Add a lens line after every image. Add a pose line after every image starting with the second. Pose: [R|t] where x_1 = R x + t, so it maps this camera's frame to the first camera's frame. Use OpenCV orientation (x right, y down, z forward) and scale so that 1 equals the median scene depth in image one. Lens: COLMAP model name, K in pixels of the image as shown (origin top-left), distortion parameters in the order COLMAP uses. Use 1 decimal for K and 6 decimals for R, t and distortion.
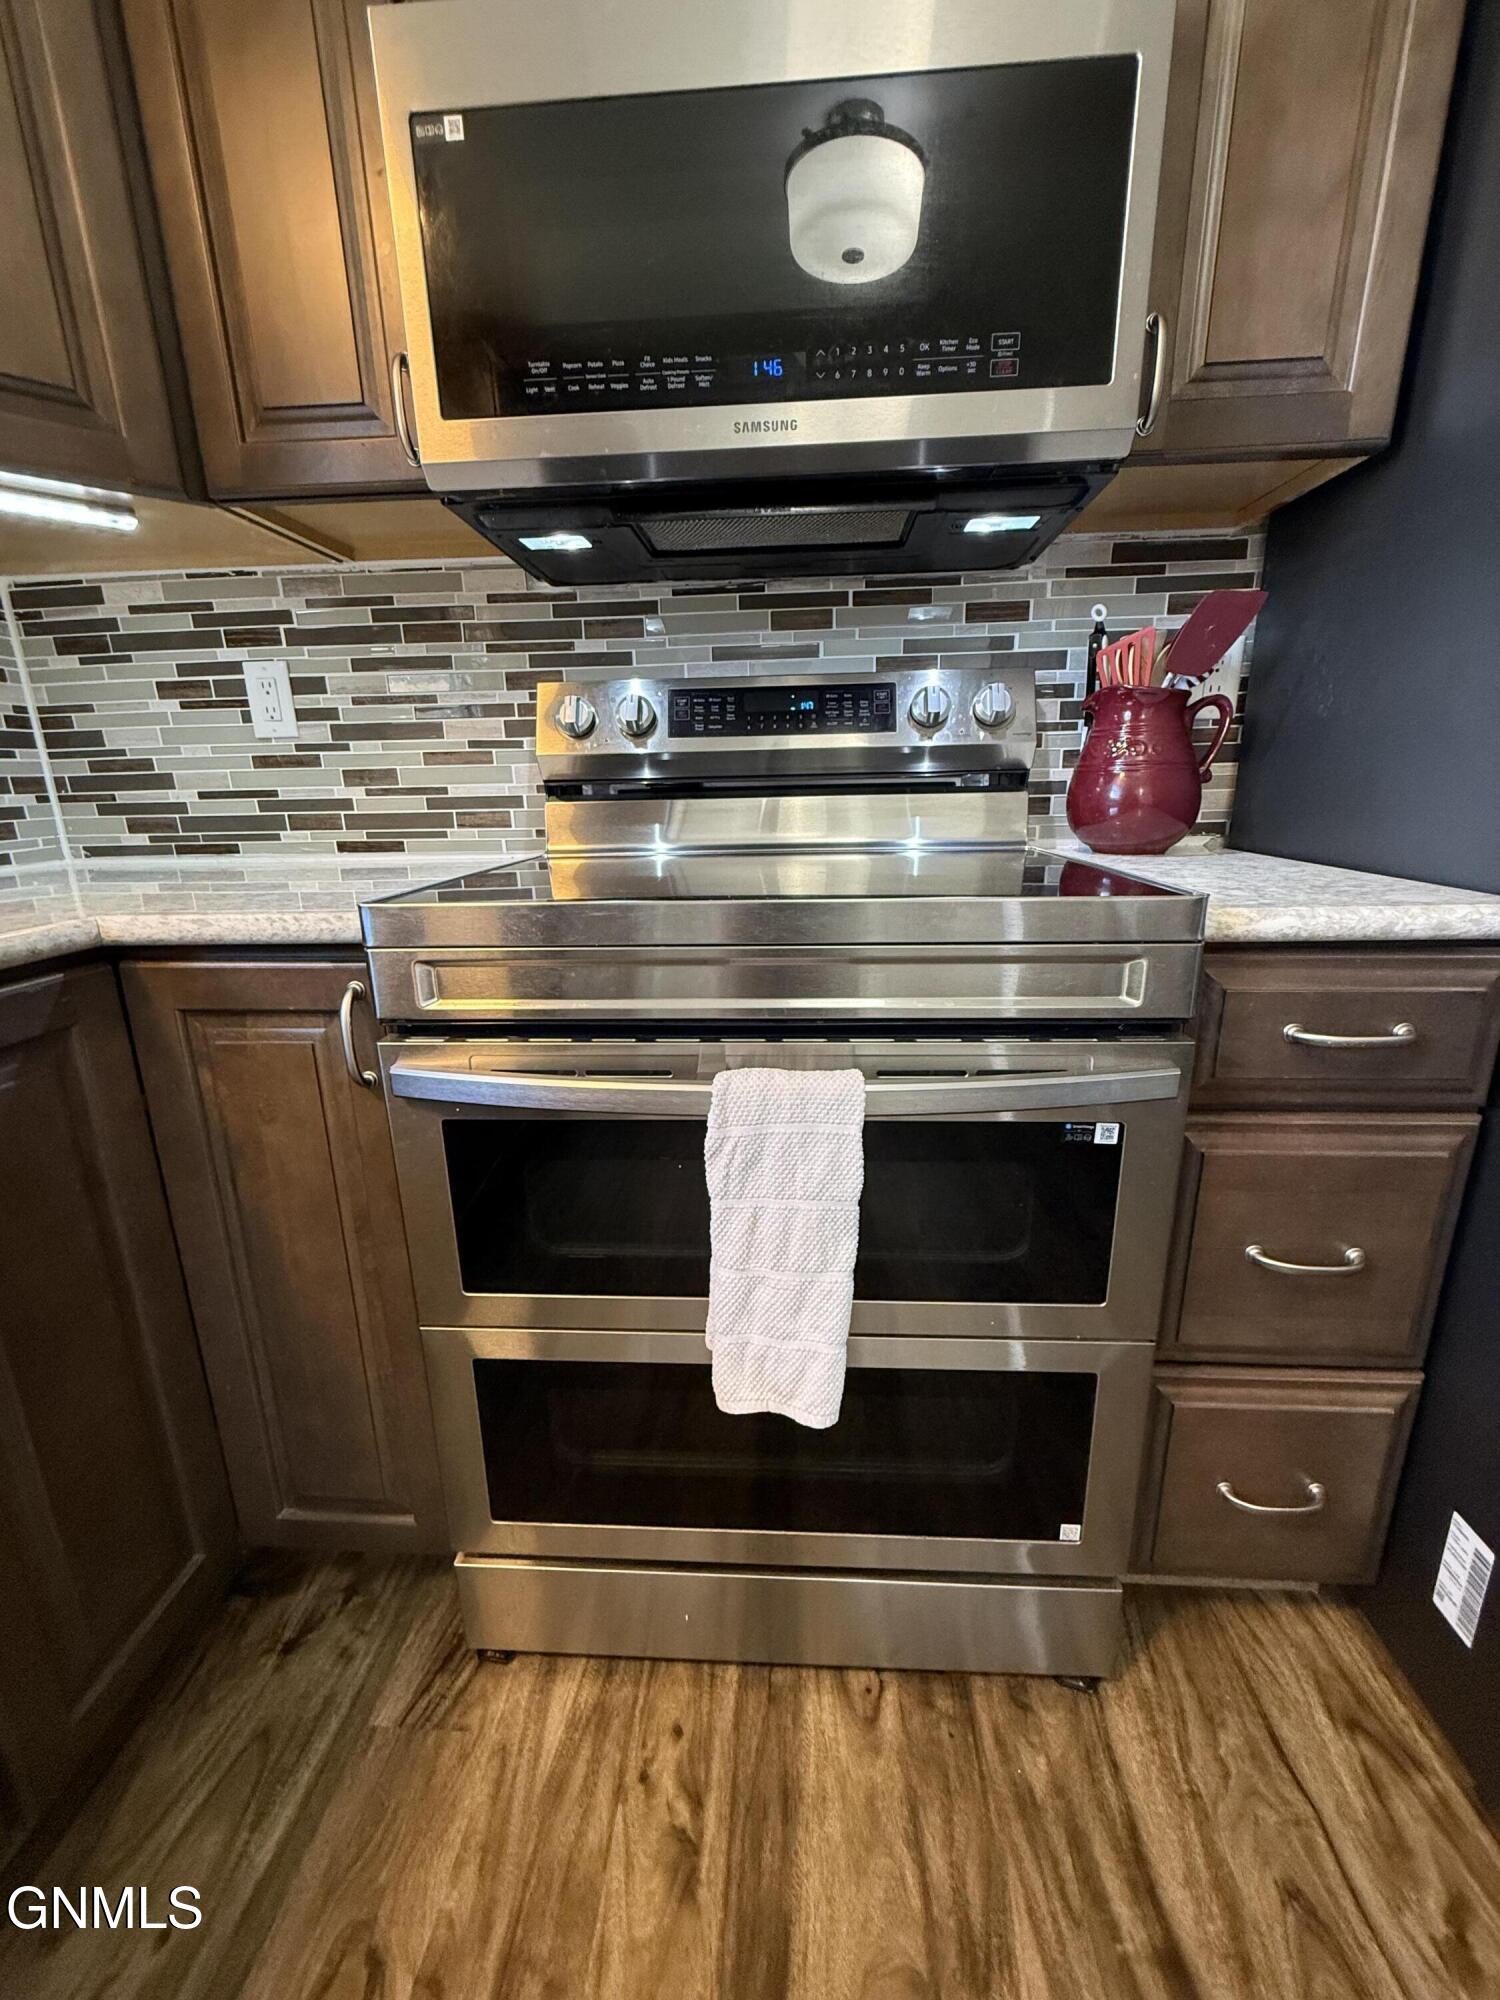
lens RADIAL K [[807.8, 0, 751.2], [0, 807.8, 999.8], [0, 0, 1]] dist [0.003643, 0.000711]
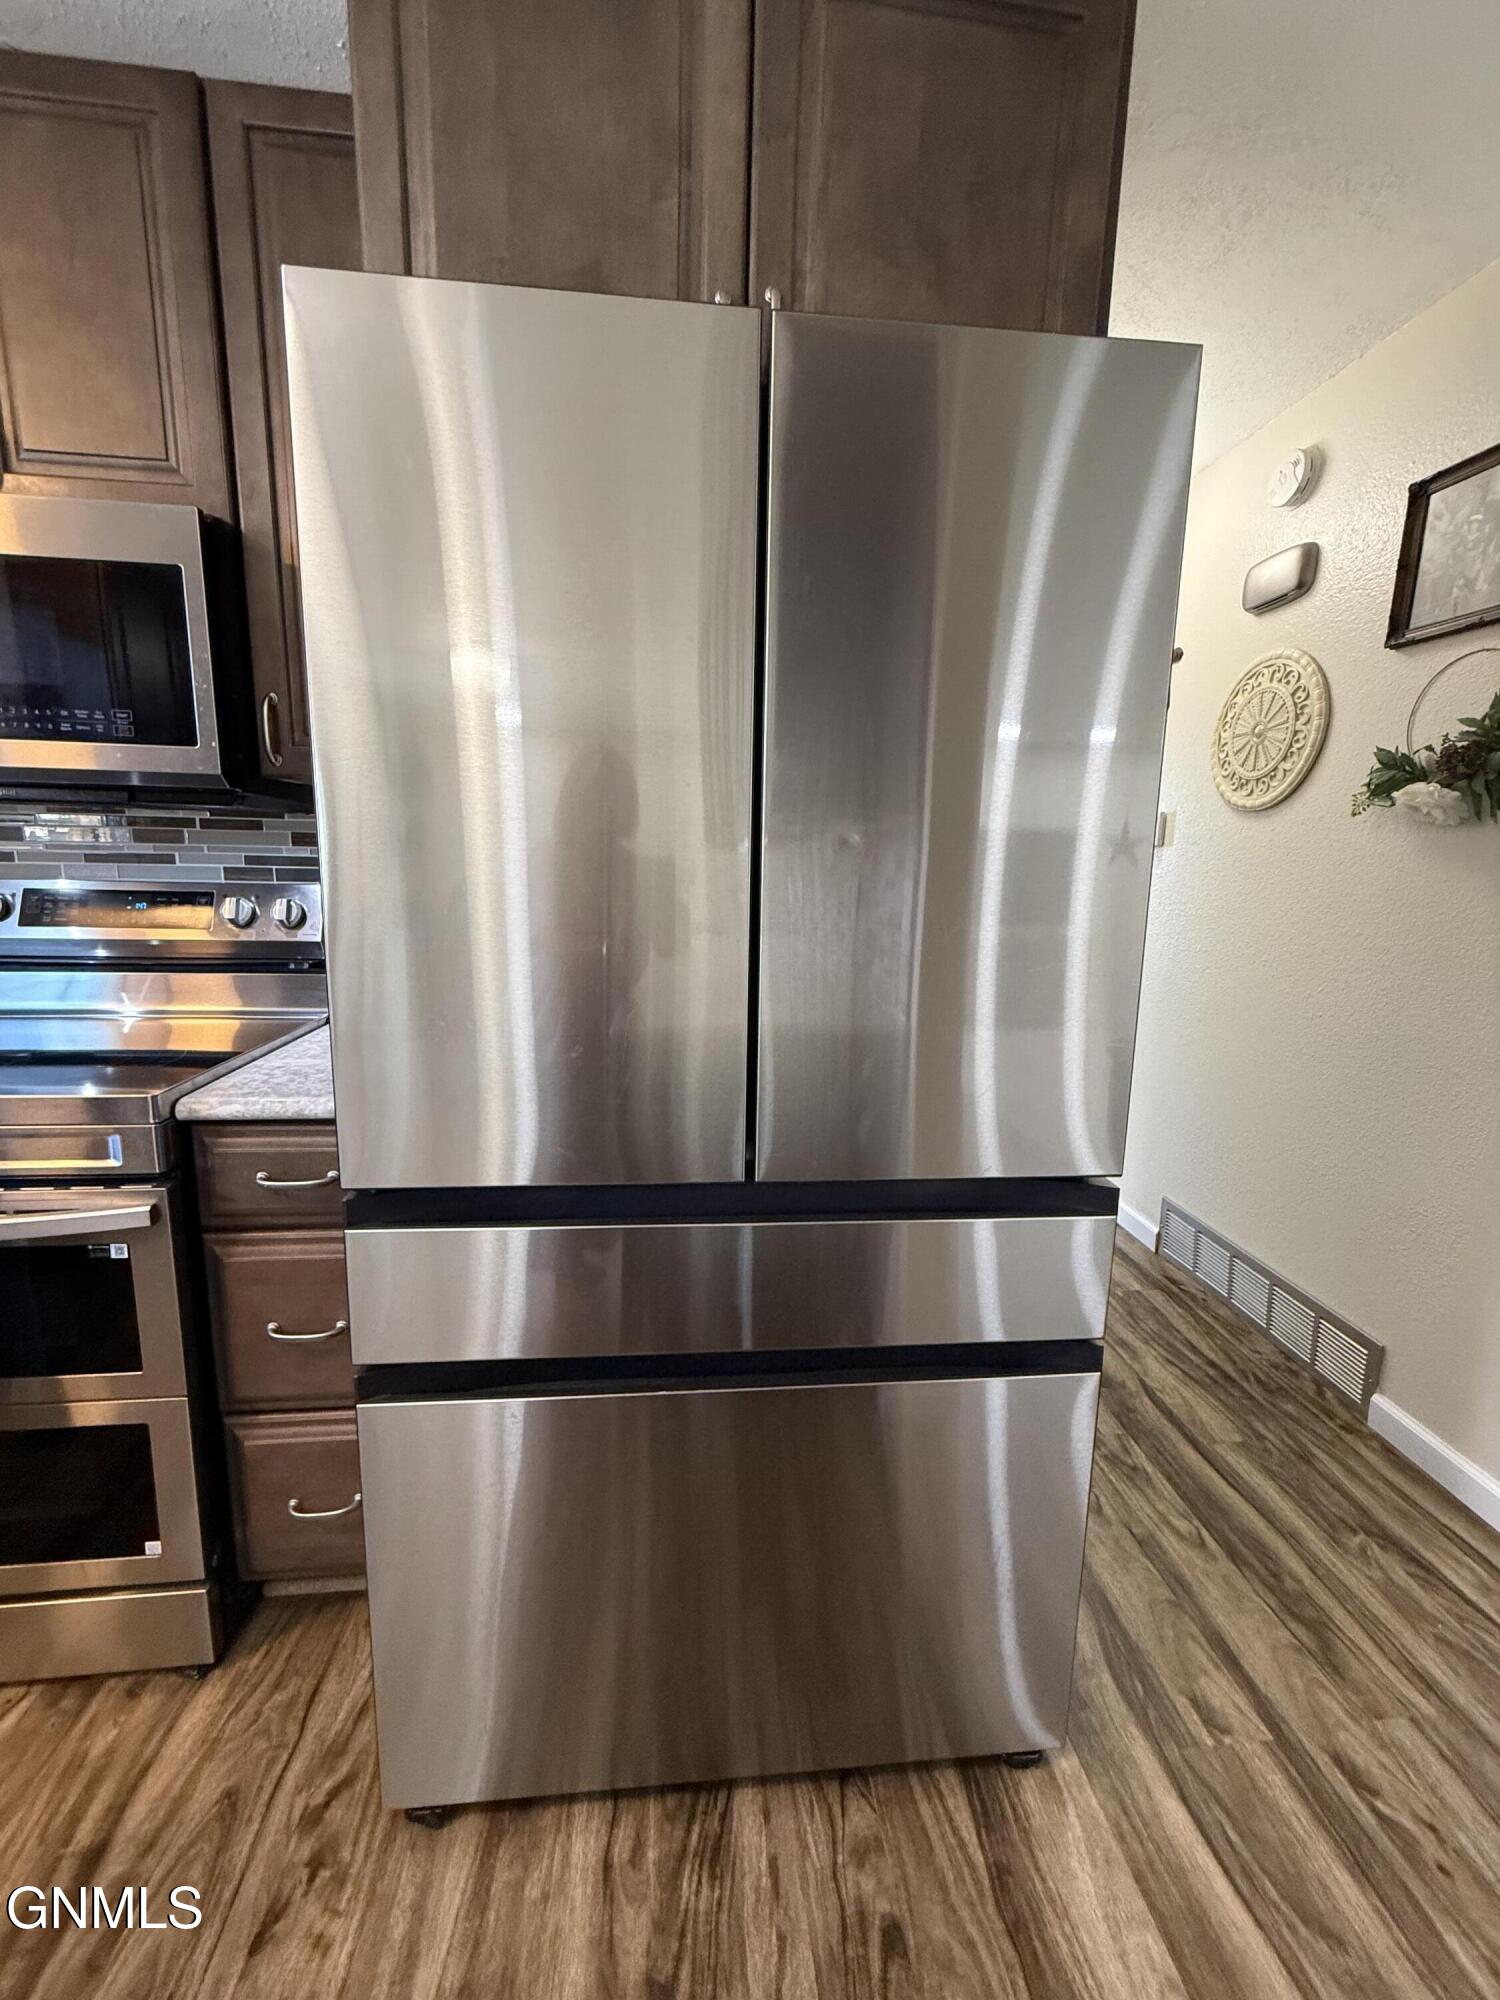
lens RADIAL K [[807.8, 0, 744.7], [0, 807.8, 998.2], [0, 0, 1]] dist [0.003643, 0.000711]
pose [[0.985097, 0.014299, 0.171406, 1.207418], [0.002068, 0.995482, -0.094932, -0.139404], [-0.171989, 0.093872, 0.980616, -0.634852]]
